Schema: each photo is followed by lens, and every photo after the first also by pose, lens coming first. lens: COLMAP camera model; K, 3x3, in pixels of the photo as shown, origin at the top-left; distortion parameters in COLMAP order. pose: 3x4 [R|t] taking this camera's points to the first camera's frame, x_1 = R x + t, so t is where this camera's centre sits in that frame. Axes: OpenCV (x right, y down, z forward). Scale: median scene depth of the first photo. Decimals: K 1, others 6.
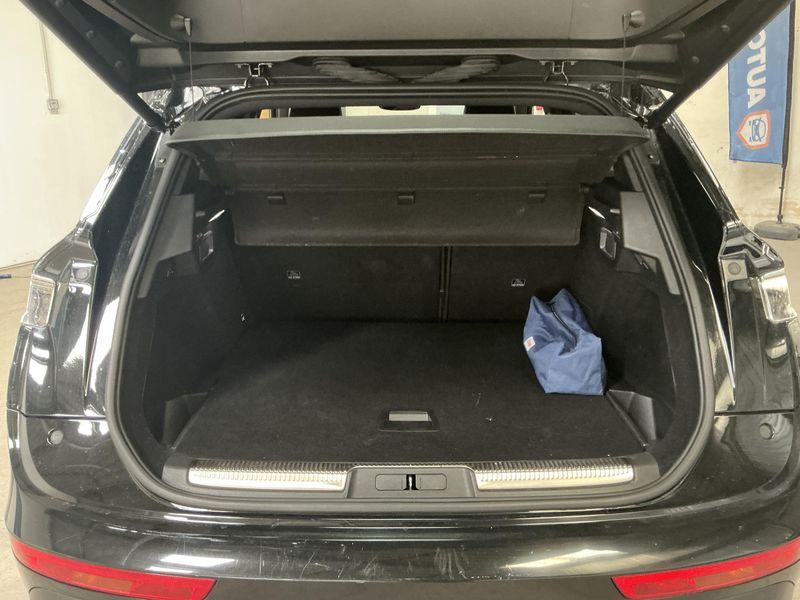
lens RADIAL K [[657.2, 0, 400.0], [0, 657.2, 300.0], [0, 0, 1]] dist [0.086497, -0.183726]
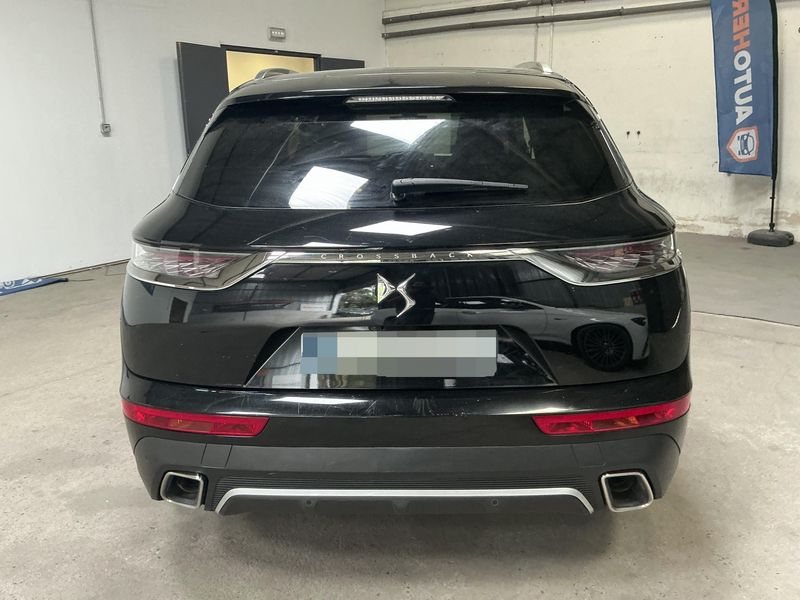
lens RADIAL K [[657.2, 0, 400.0], [0, 657.2, 300.0], [0, 0, 1]] dist [0.086497, -0.183726]
pose [[0.999270, -0.000696, -0.038192, 0.015023], [-0.000772, 0.999262, -0.038401, 0.040062], [0.038191, 0.038402, 0.998532, -0.095782]]
